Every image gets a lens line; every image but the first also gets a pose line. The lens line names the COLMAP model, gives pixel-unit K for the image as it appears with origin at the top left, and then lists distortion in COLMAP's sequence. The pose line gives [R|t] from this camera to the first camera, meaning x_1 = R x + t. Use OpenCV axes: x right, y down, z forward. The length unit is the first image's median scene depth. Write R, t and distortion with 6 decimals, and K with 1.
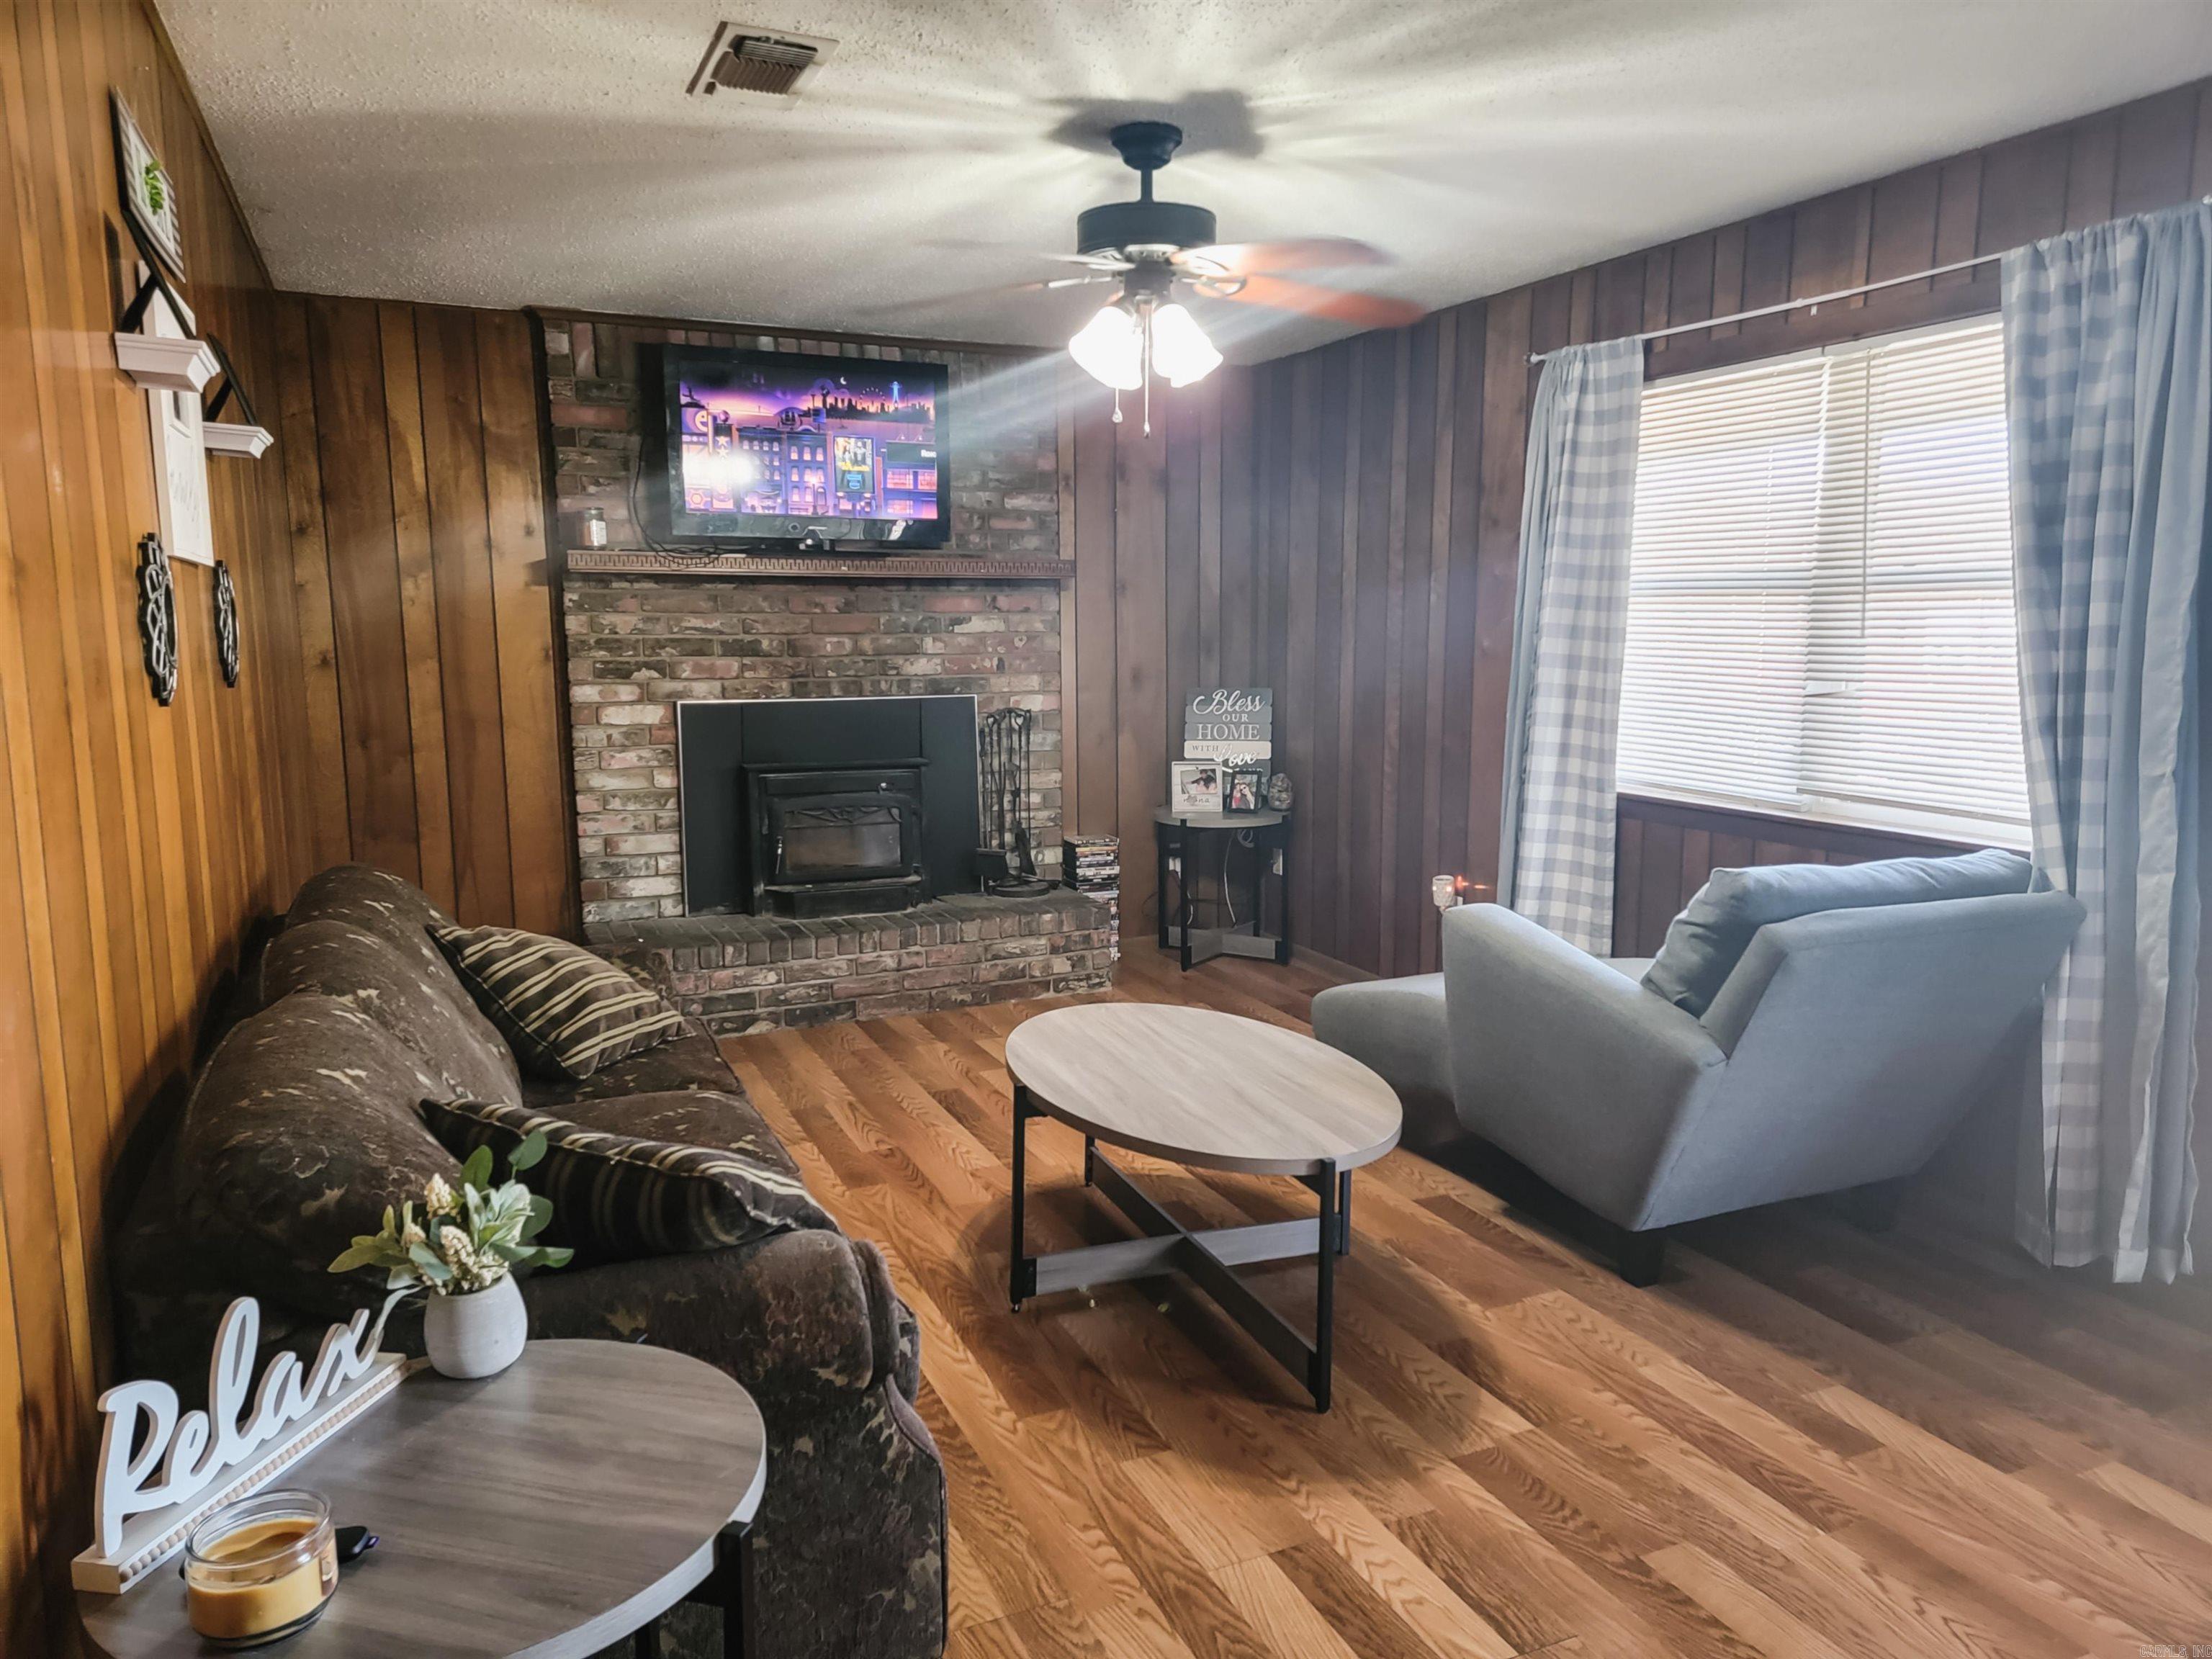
lens RADIAL K [[1541.8, 0, 1099.1], [0, 1541.8, 831.6], [0, 0, 1]] dist [0.094298, -0.073687]
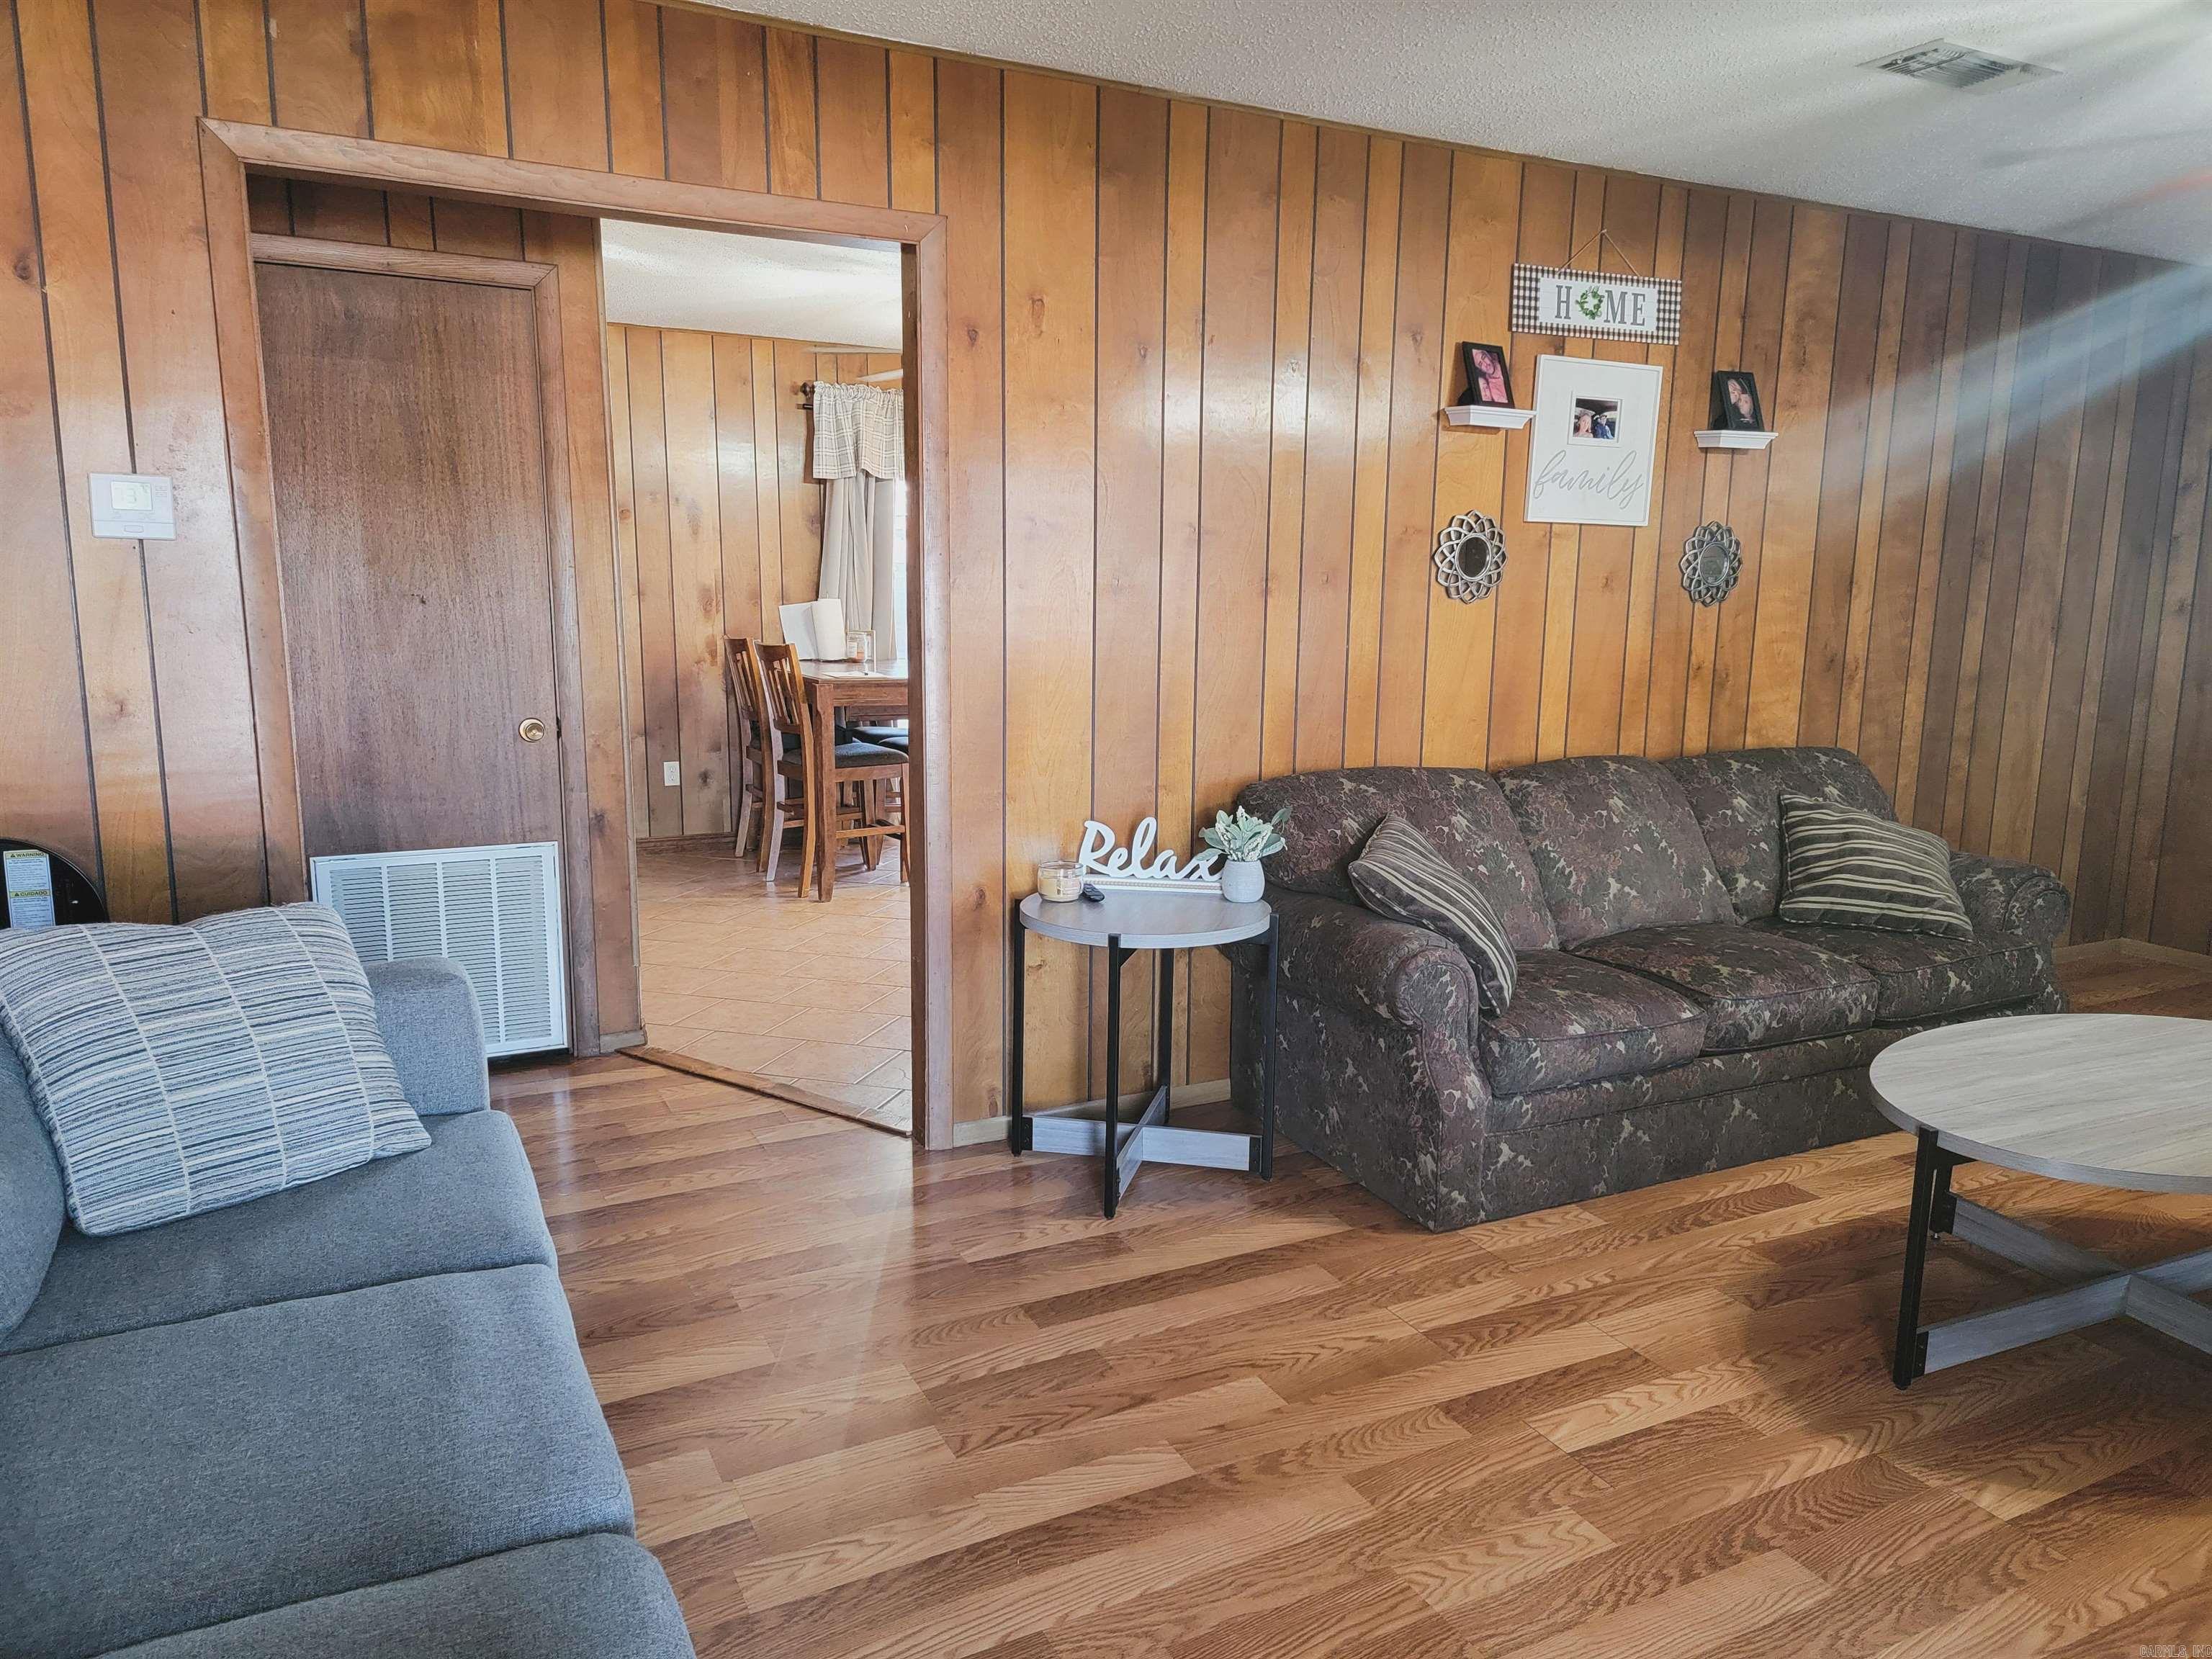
lens RADIAL K [[1541.8, 0, 1134.1], [0, 1541.8, 823.0], [0, 0, 1]] dist [0.094298, -0.073687]
pose [[0.038734, 0.163873, -0.985721, 0.539242], [-0.150953, 0.976100, 0.156342, -0.023825], [0.987782, 0.142742, 0.062545, 0.227515]]
